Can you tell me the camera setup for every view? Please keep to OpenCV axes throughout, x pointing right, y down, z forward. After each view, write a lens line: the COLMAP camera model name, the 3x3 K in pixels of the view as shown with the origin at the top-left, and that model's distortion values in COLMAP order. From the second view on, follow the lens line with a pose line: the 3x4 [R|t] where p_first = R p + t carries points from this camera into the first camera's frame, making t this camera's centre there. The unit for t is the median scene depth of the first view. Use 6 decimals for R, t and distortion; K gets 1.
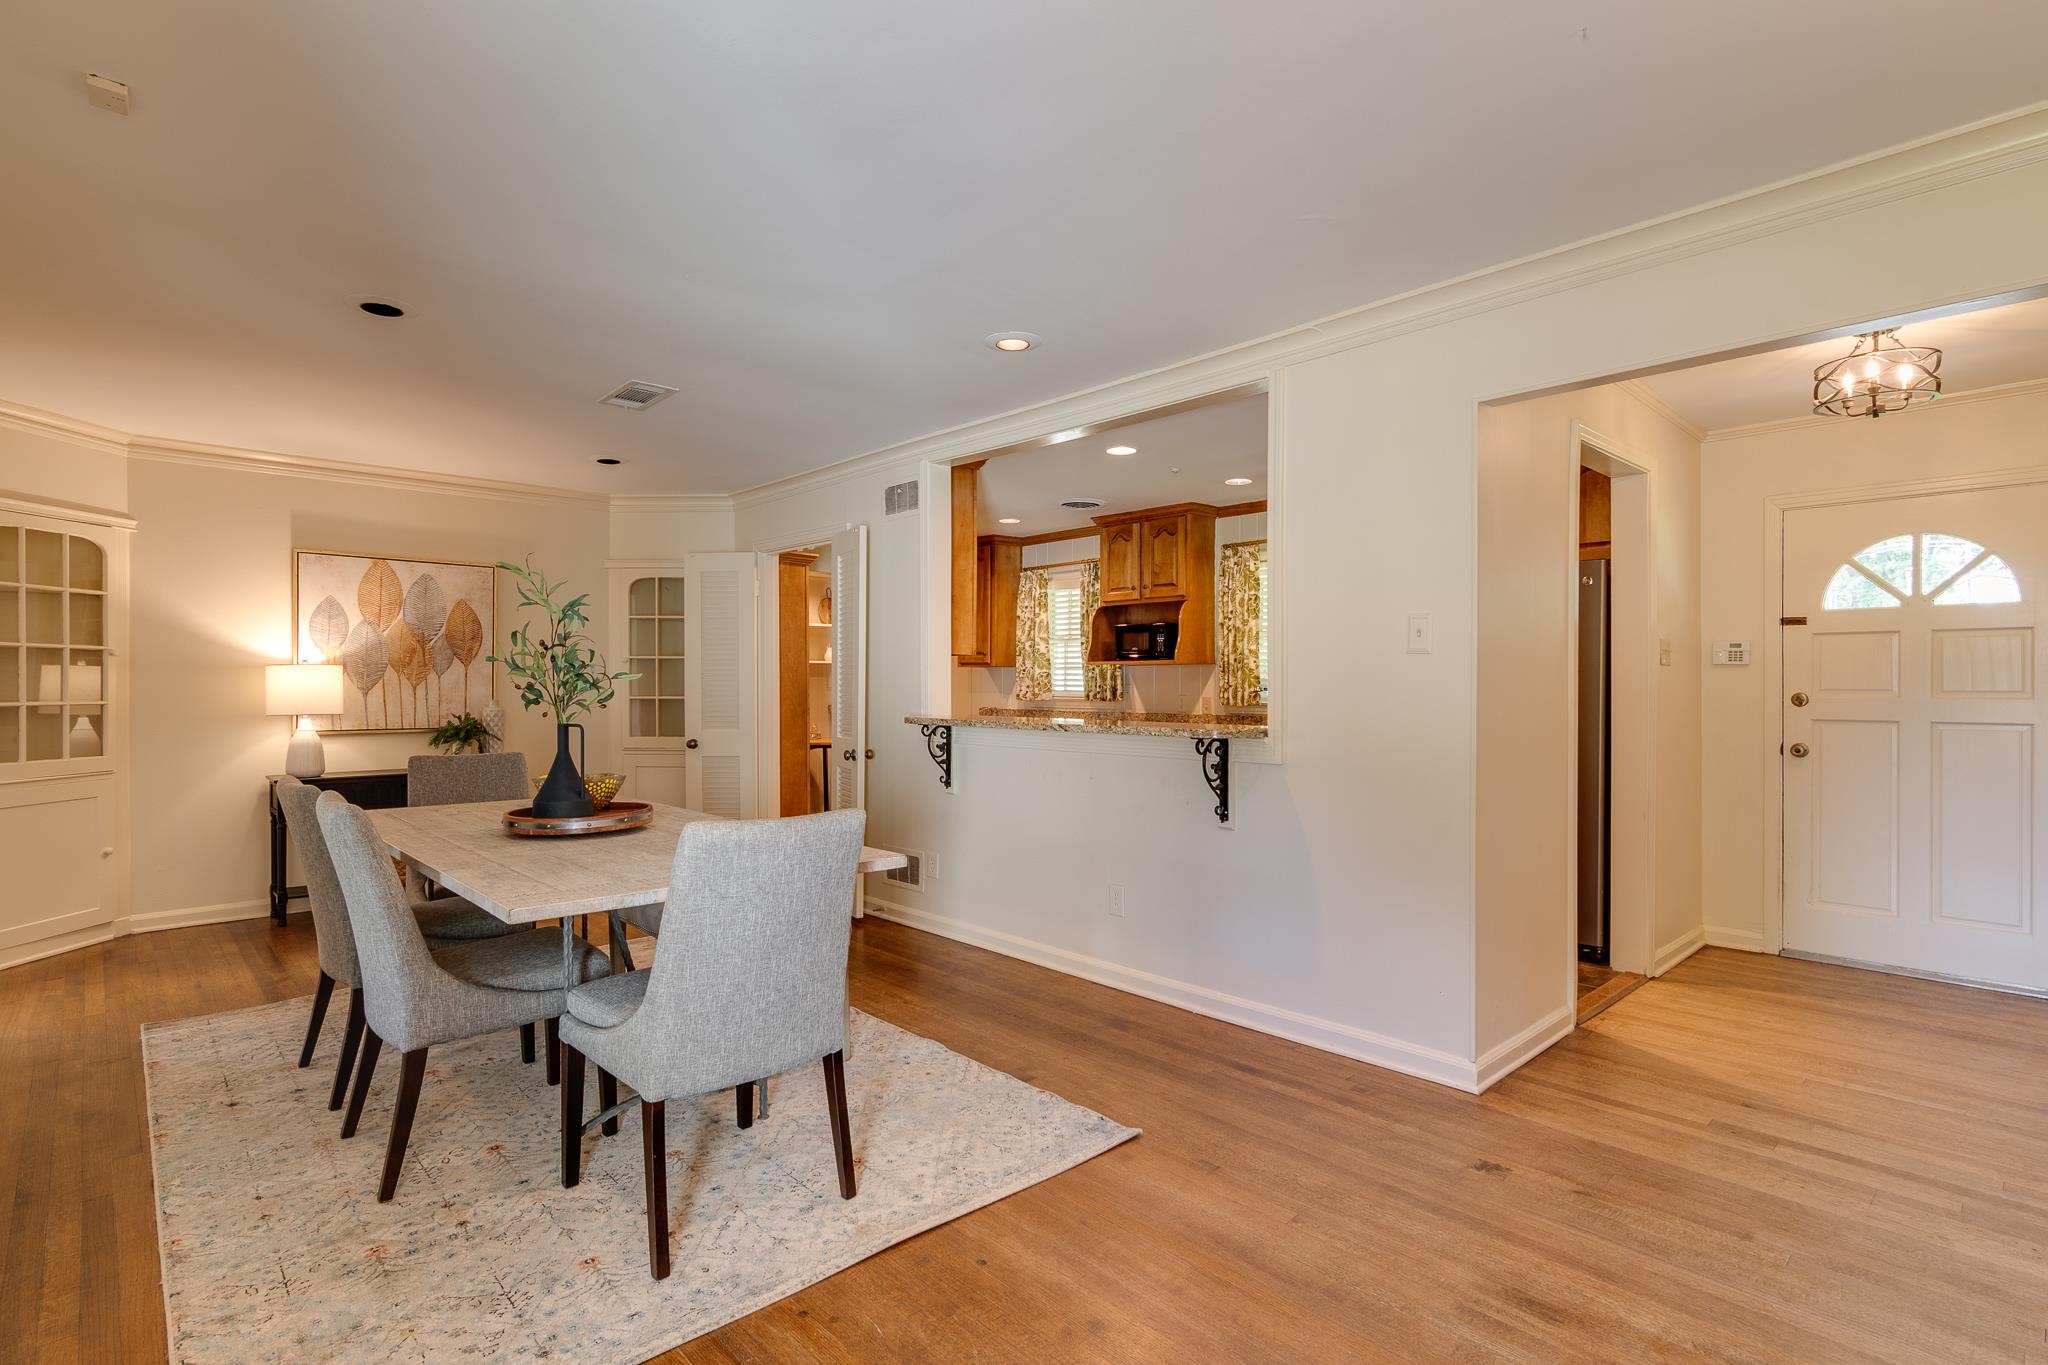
lens RADIAL K [[992.1, 0, 1023.4], [0, 992.1, 685.5], [0, 0, 1]] dist [0.000089, 0.001469]
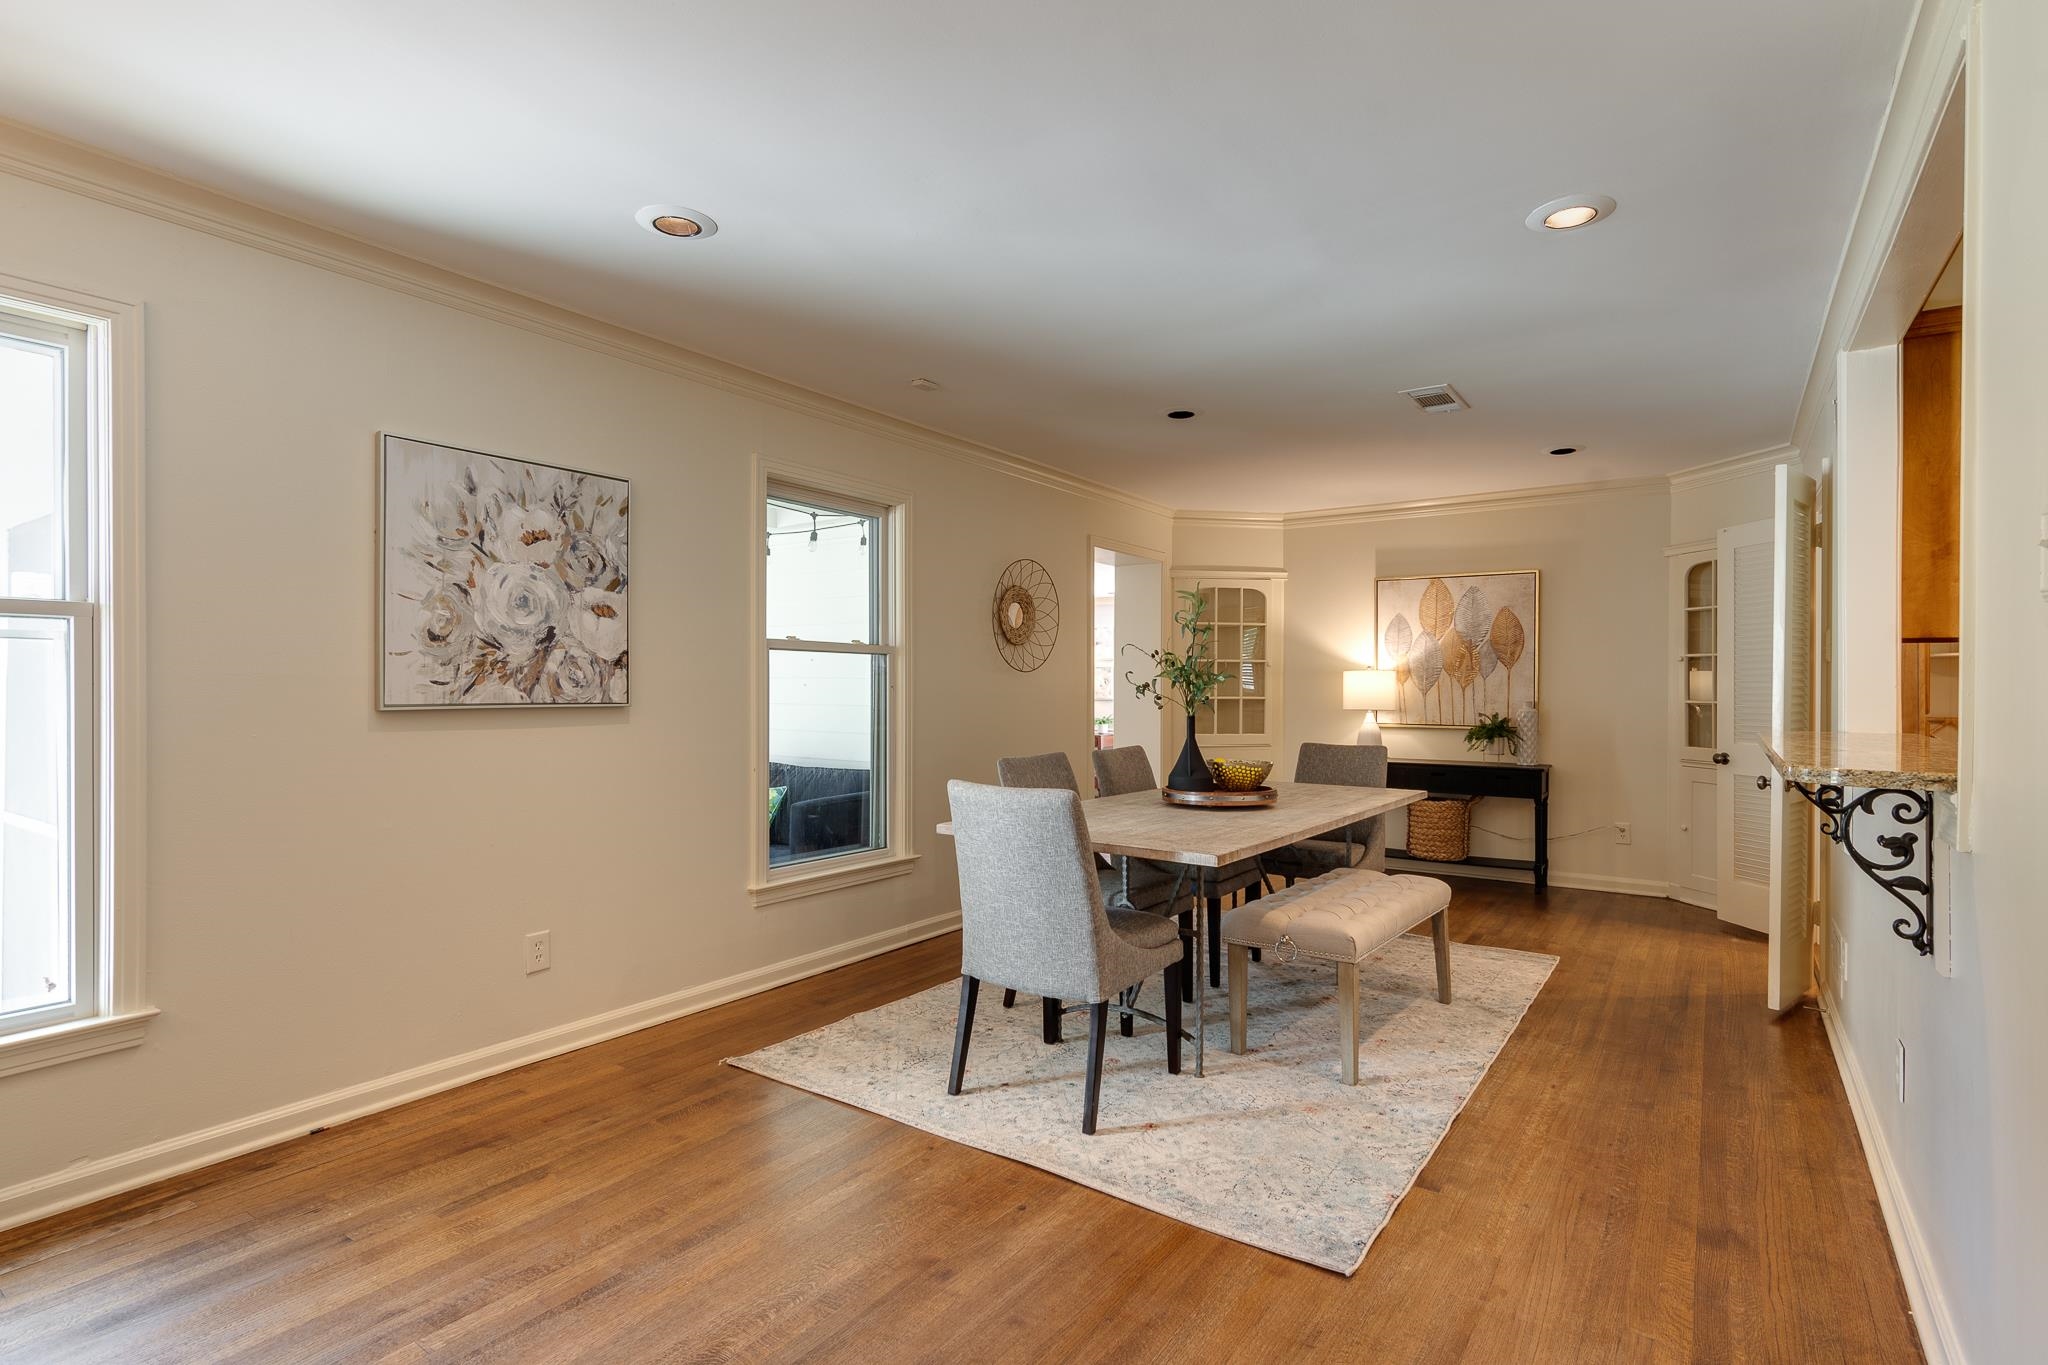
lens RADIAL K [[992.1, 0, 1024.3], [0, 992.1, 682.8], [0, 0, 1]] dist [0.000089, 0.001469]
pose [[0.217367, -0.003576, -0.976083, 0.389860], [-0.003589, 0.999984, -0.004462, 0.002034], [0.976083, 0.004473, 0.217351, 0.287133]]
